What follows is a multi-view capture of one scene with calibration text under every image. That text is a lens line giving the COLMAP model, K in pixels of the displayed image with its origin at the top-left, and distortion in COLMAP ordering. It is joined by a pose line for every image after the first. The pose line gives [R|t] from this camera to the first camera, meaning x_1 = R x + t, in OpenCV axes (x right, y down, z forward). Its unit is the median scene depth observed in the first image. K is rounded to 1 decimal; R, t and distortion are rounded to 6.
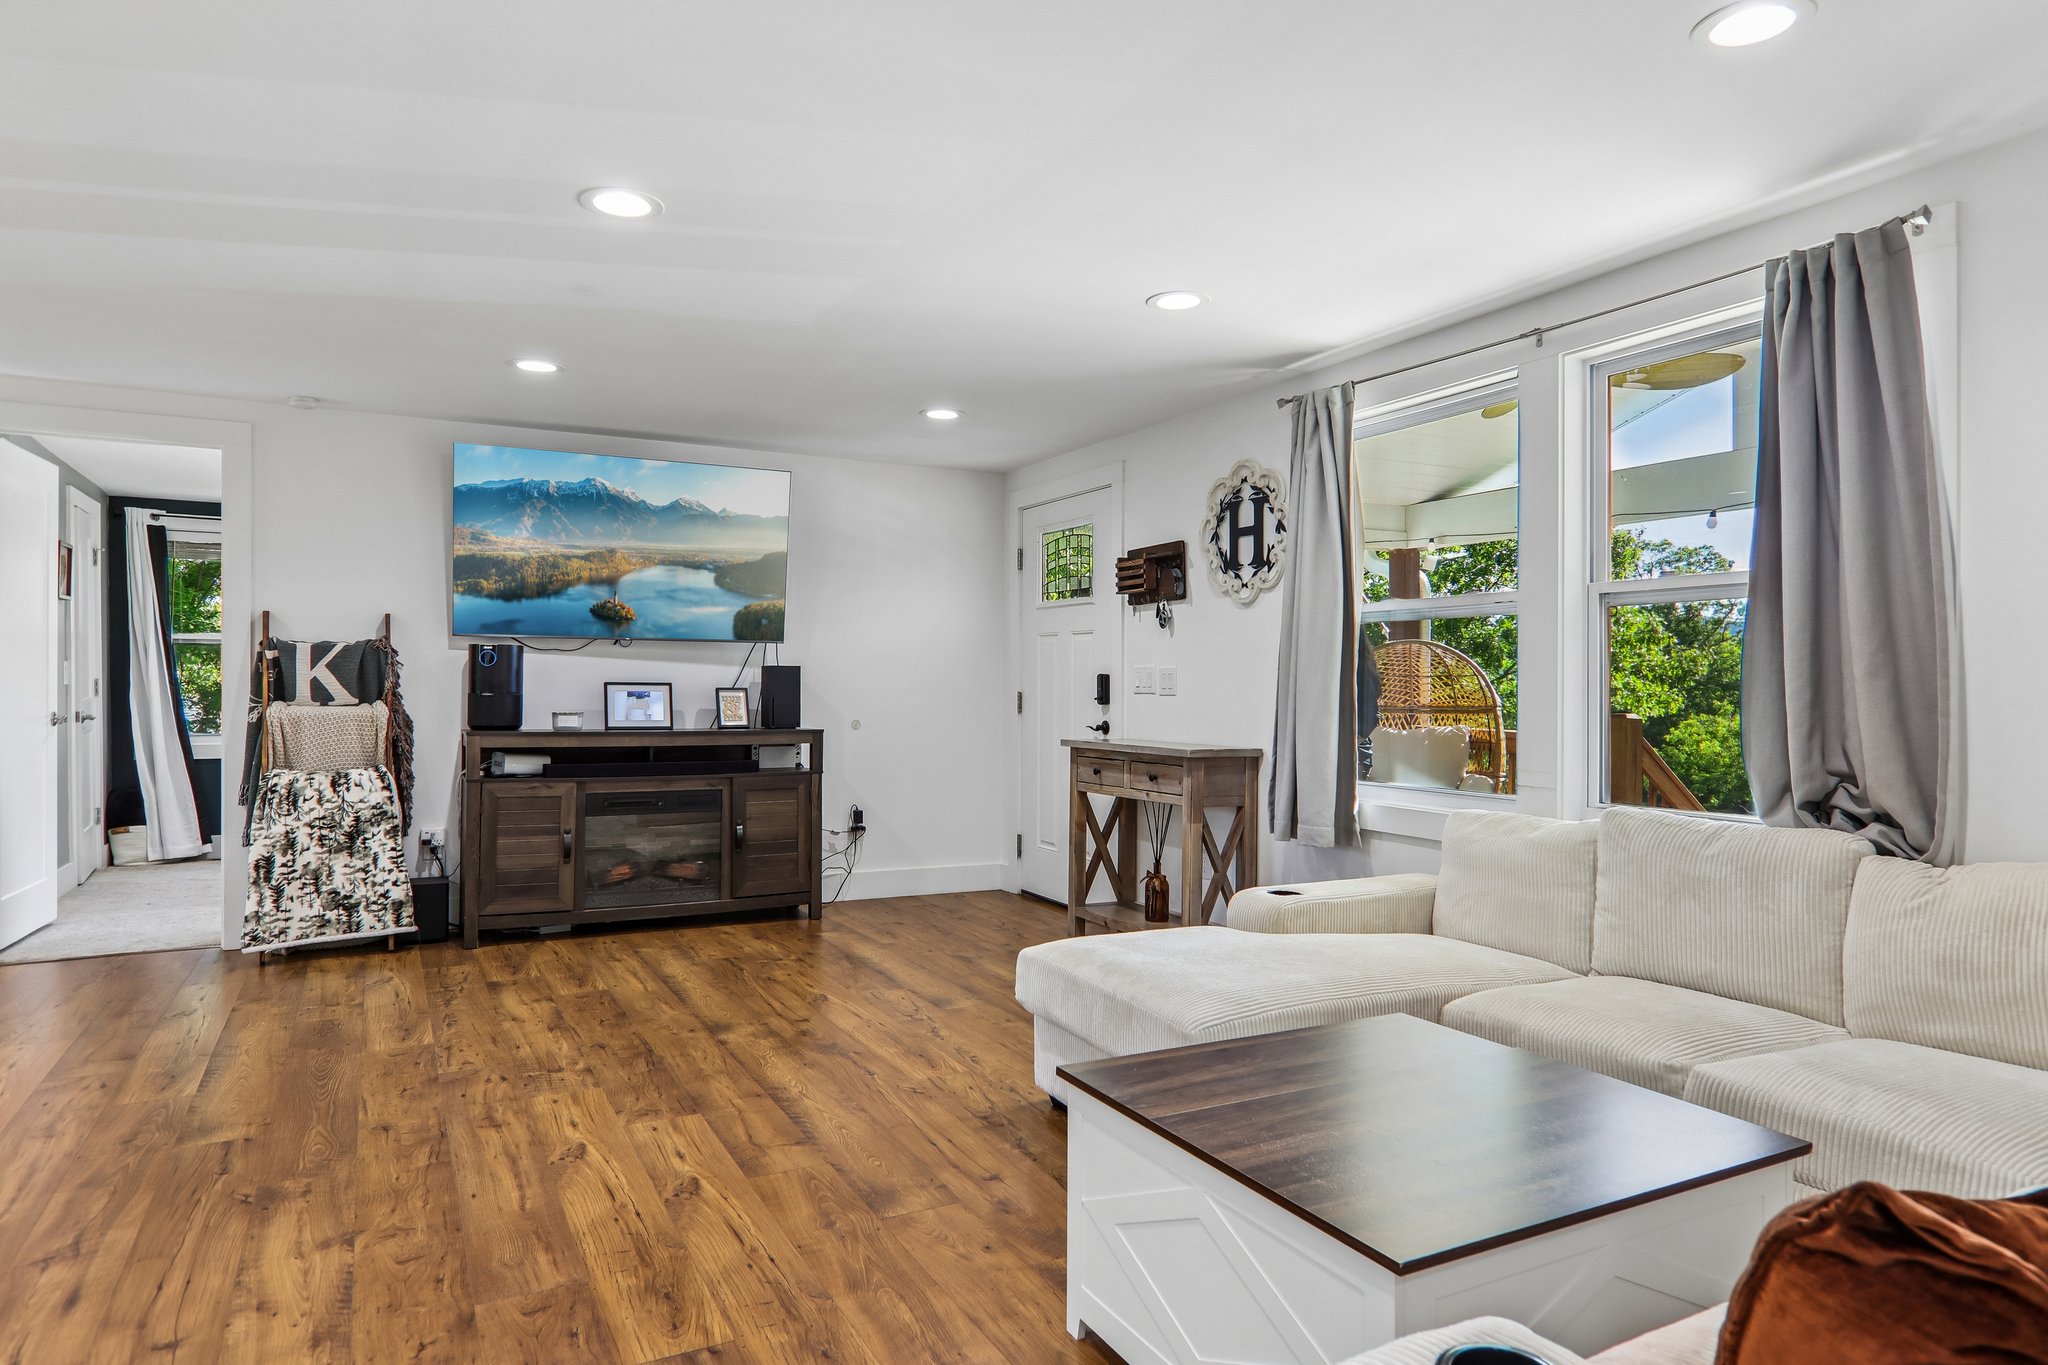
lens RADIAL K [[1208.7, 0, 1025.7], [0, 1208.7, 690.1], [0, 0, 1]] dist [0.022077, -0.022750]
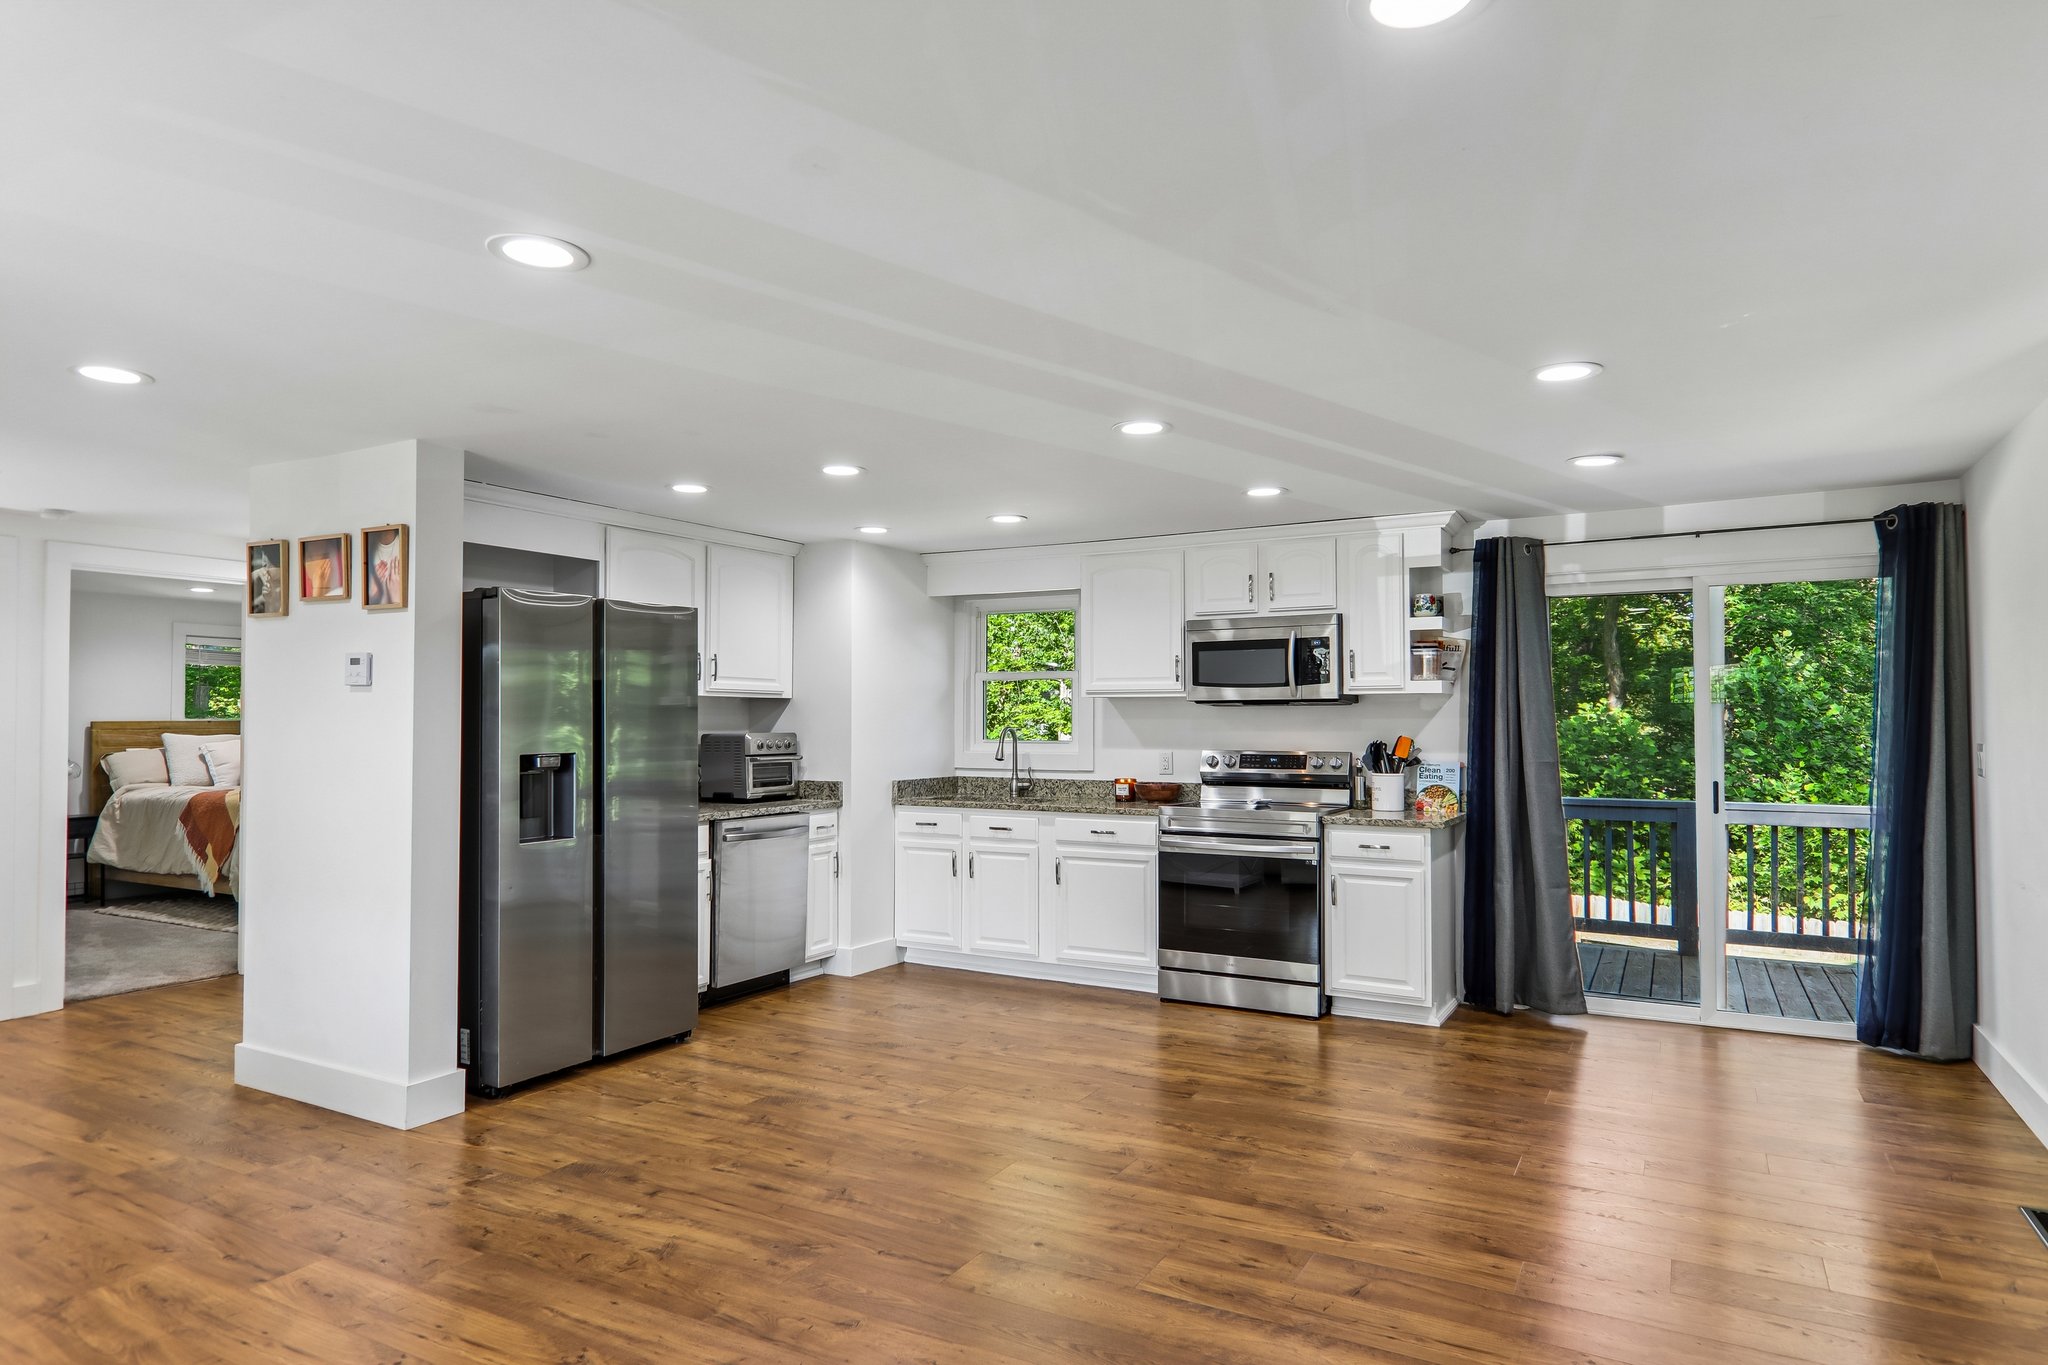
lens RADIAL K [[1183.4, 0, 1026.3], [0, 1183.4, 696.0], [0, 0, 1]] dist [0.021916, -0.021180]
pose [[-0.842586, -0.014516, -0.538367, -0.135402], [-0.005637, 0.999820, -0.018137, -0.060325], [0.538533, -0.012247, -0.842516, 1.423192]]
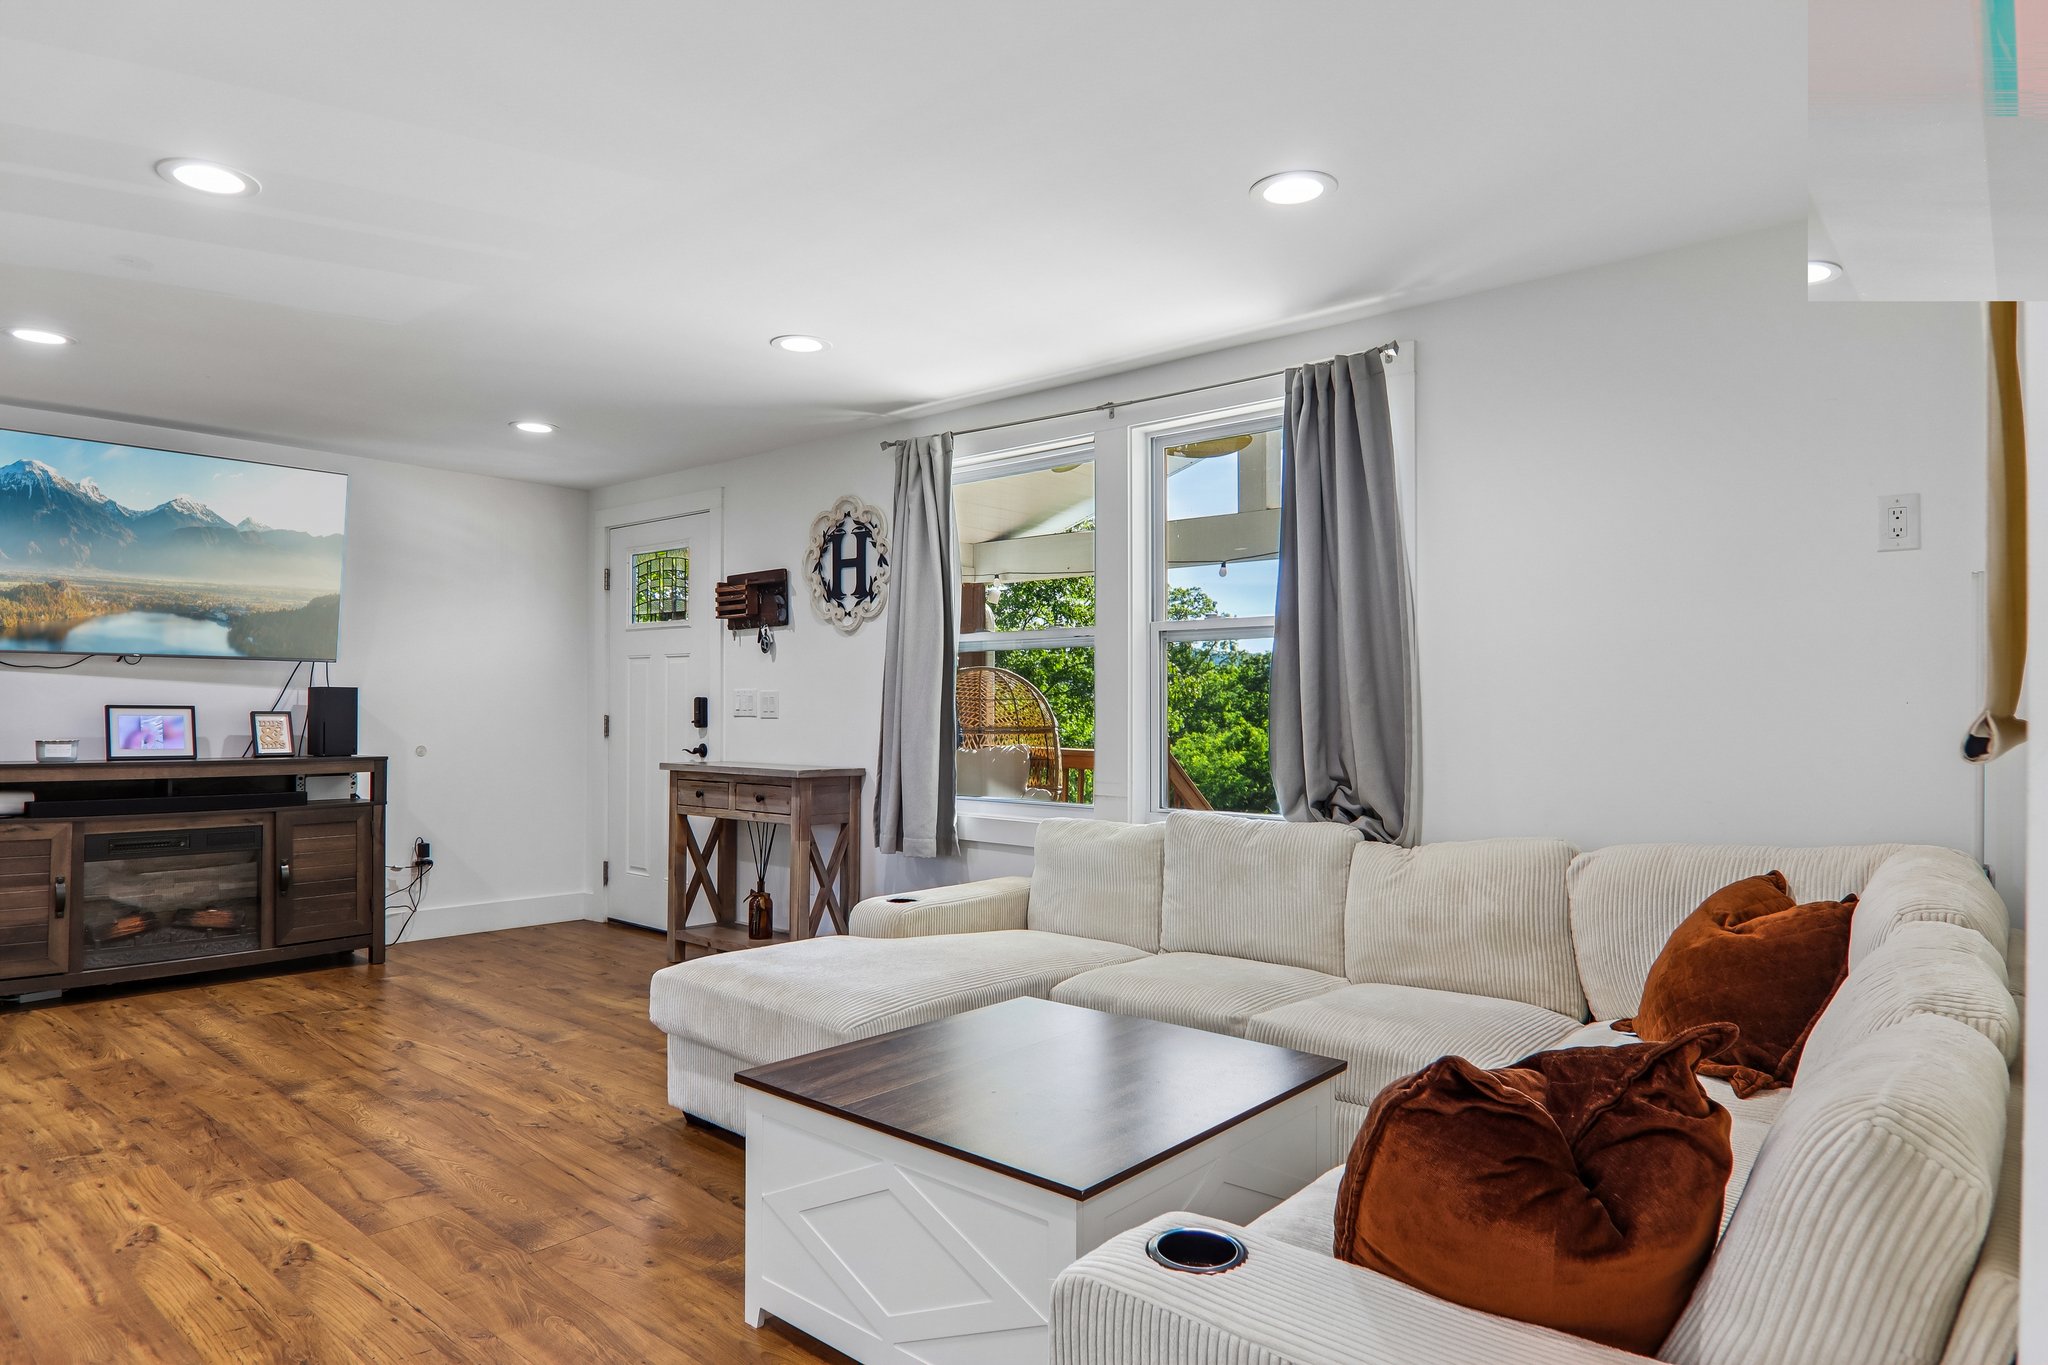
lens RADIAL K [[1189.0, 0, 1025.1], [0, 1189.0, 700.0], [0, 0, 1]] dist [0.007520, -0.021722]
pose [[0.932300, 0.001910, 0.361681, -0.063649], [0.001851, 0.999948, -0.010053, -0.000836], [-0.361681, 0.010042, 0.932248, -0.030795]]
